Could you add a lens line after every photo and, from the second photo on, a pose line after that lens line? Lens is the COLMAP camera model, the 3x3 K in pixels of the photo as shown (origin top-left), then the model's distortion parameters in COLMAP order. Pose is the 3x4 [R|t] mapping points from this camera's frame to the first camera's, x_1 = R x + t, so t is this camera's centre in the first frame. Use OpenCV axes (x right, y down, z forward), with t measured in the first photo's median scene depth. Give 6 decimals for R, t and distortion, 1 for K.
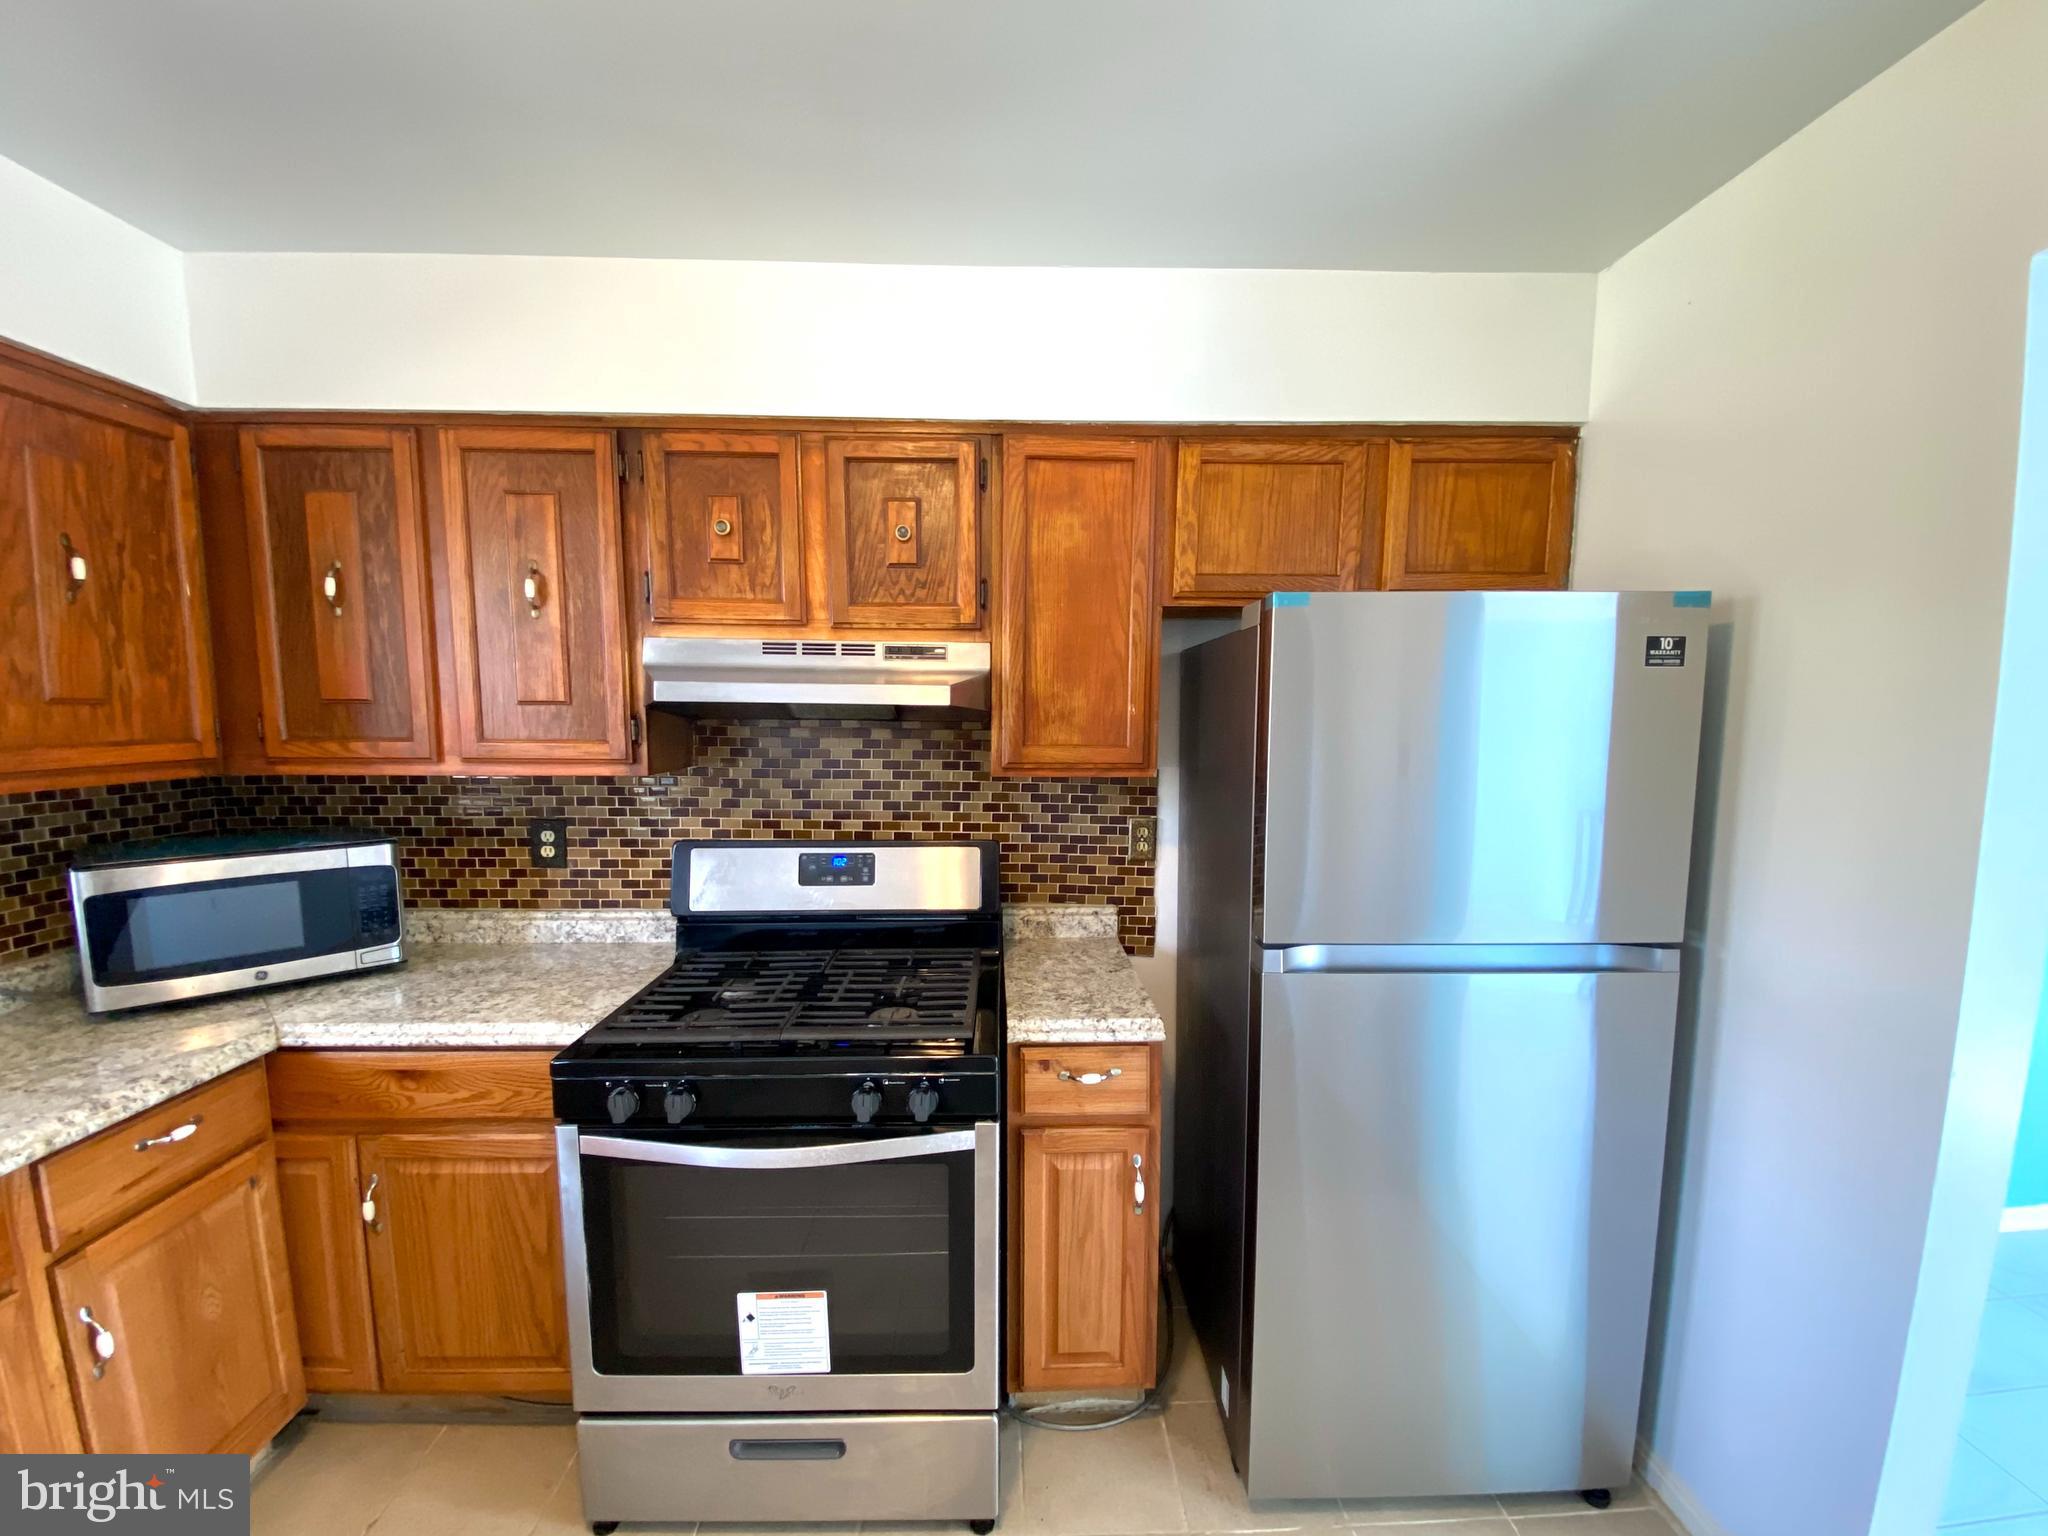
lens RADIAL K [[852.3, 0, 1018.8], [0, 852.3, 803.5], [0, 0, 1]] dist [0.007556, -0.015149]
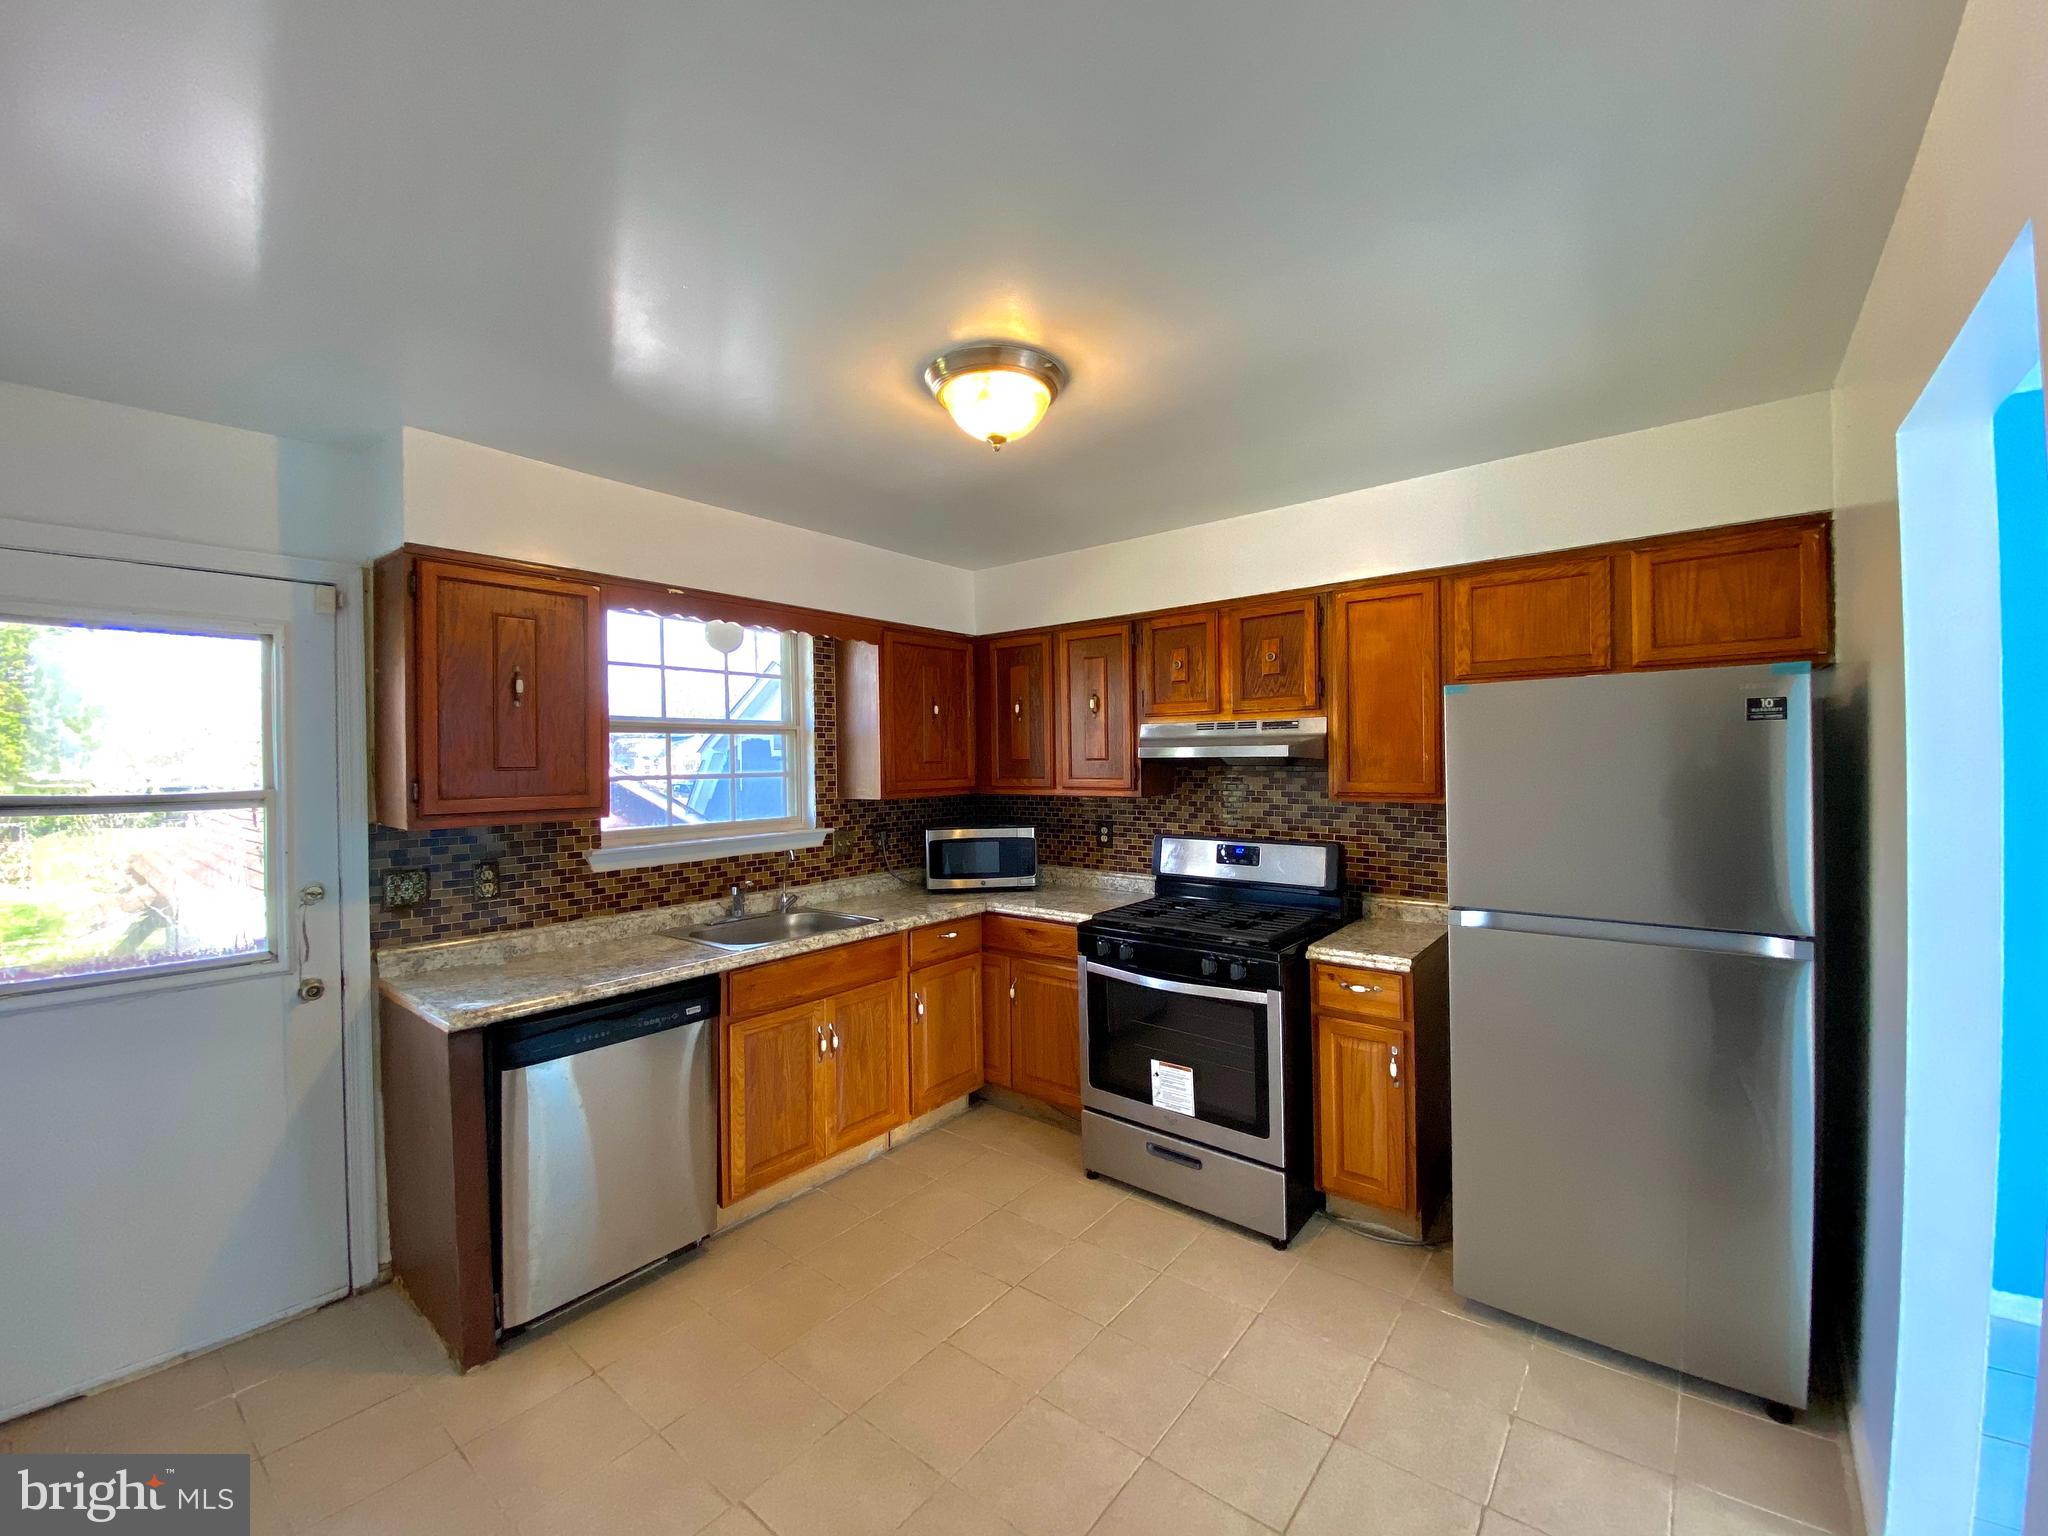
lens RADIAL K [[852.3, 0, 1026.2], [0, 852.3, 759.4], [0, 0, 1]] dist [0.007556, -0.015149]
pose [[0.758878, -0.016575, -0.651022, 0.650938], [-0.052645, 0.994843, -0.086696, 0.066766], [0.649101, 0.100065, 0.754092, -0.643972]]
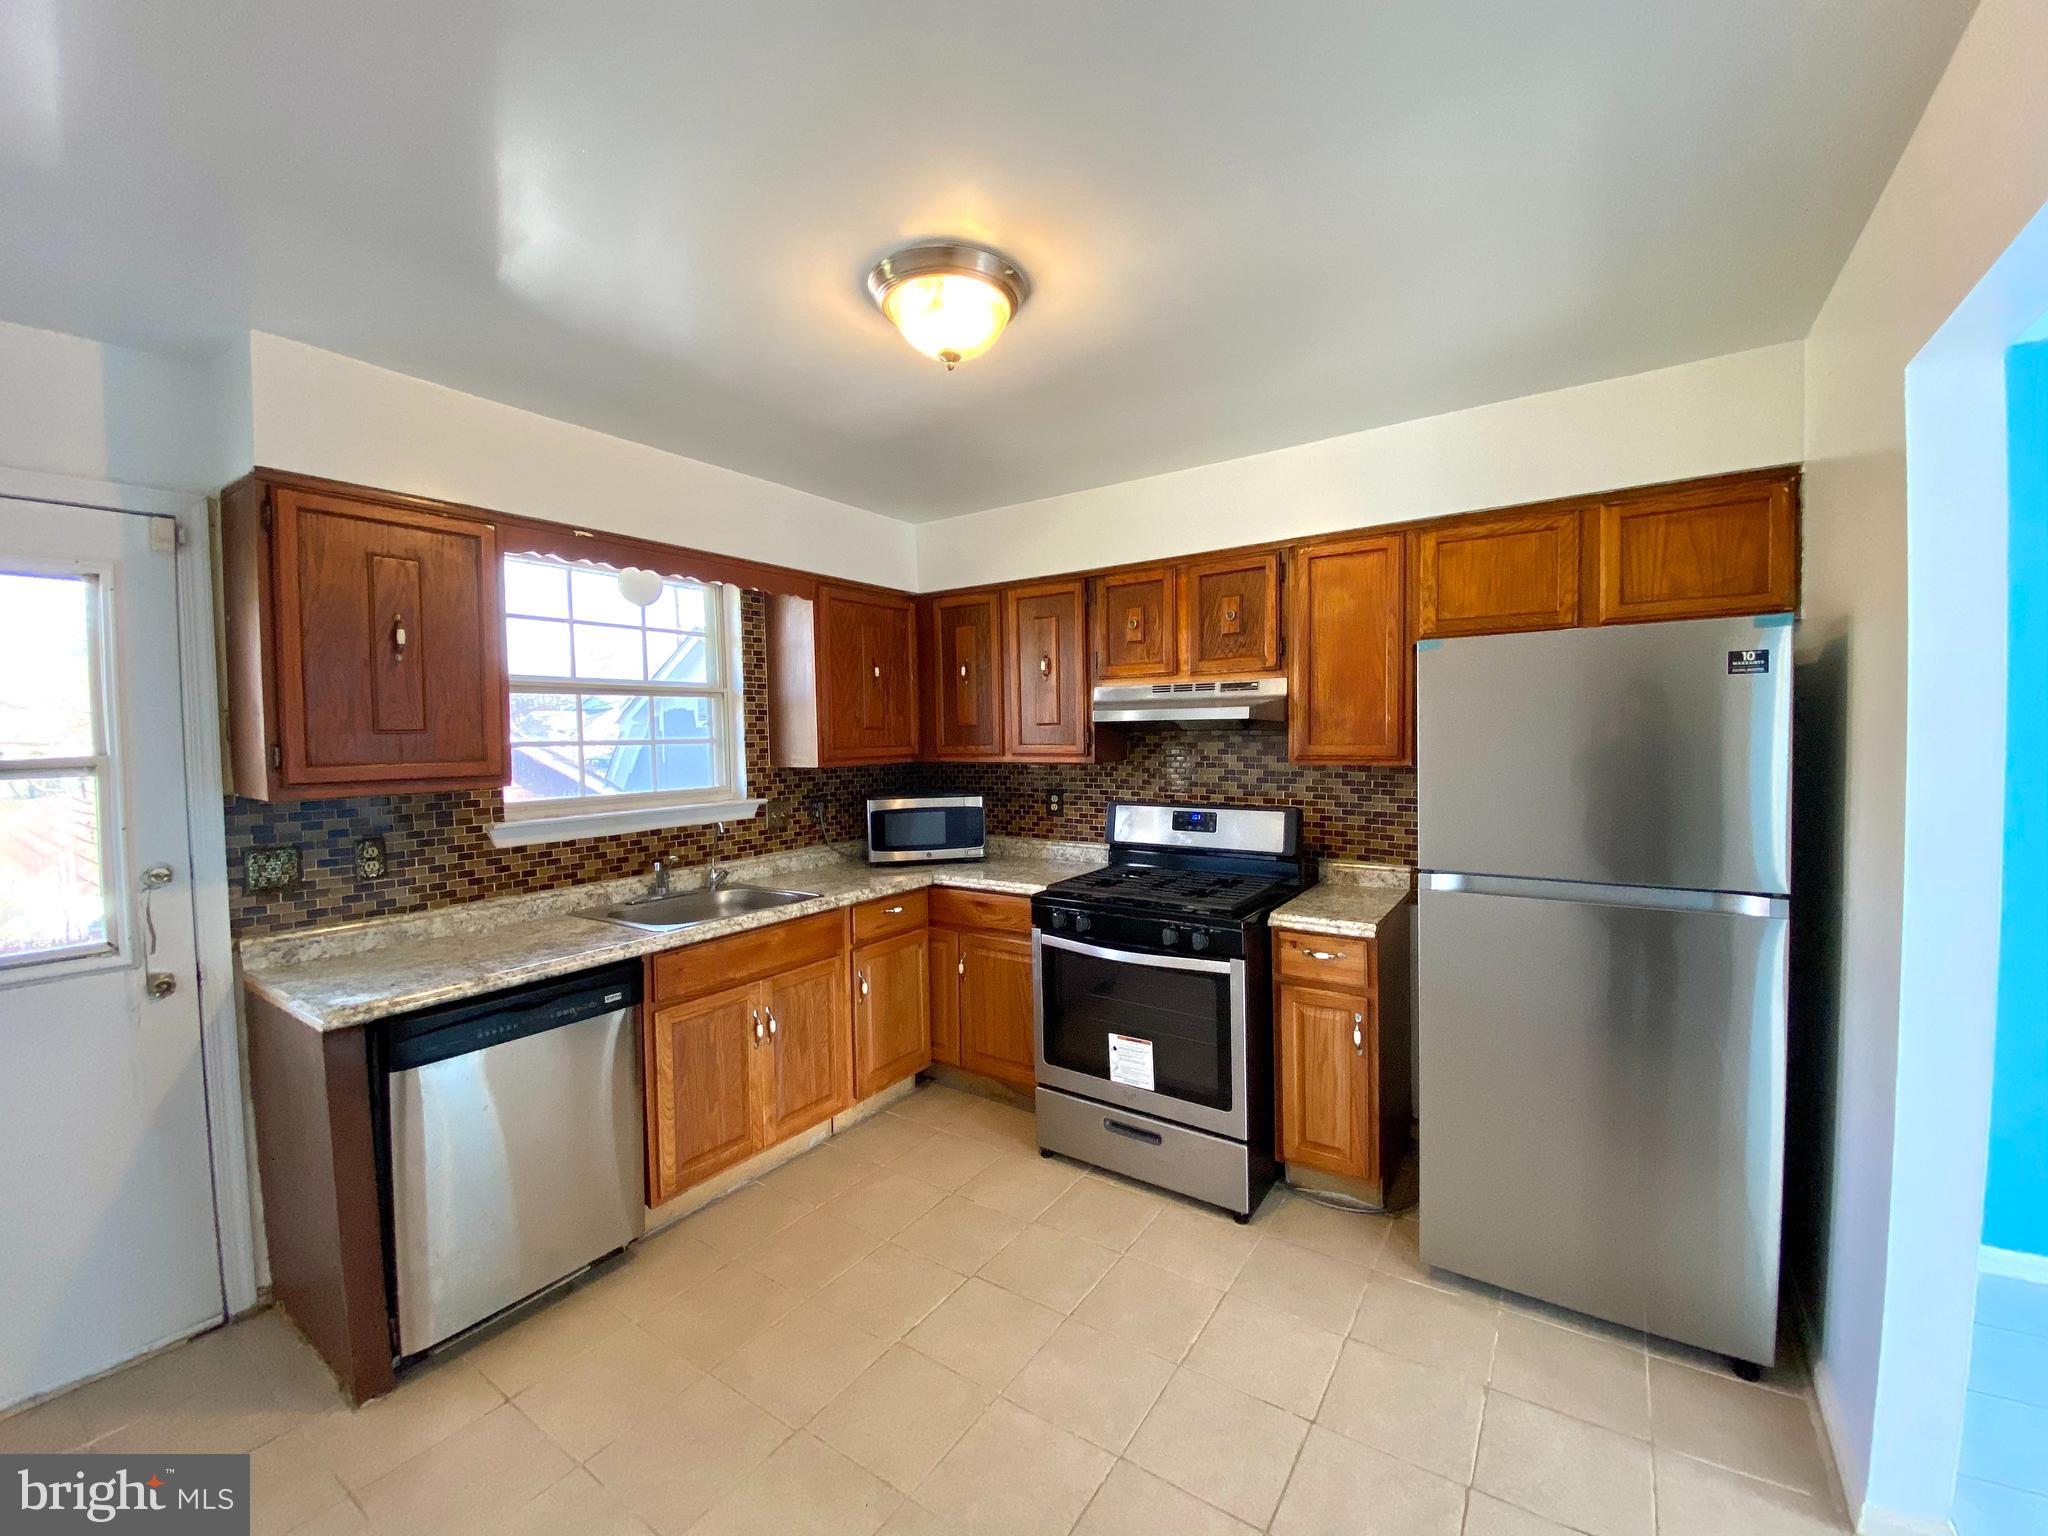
lens RADIAL K [[852.3, 0, 1028.9], [0, 852.3, 764.6], [0, 0, 1]] dist [0.007556, -0.015149]
pose [[0.808421, 0.002552, -0.588600, 0.558613], [-0.042477, 0.997636, -0.054016, 0.081102], [0.587071, 0.068670, 0.806618, -0.582355]]
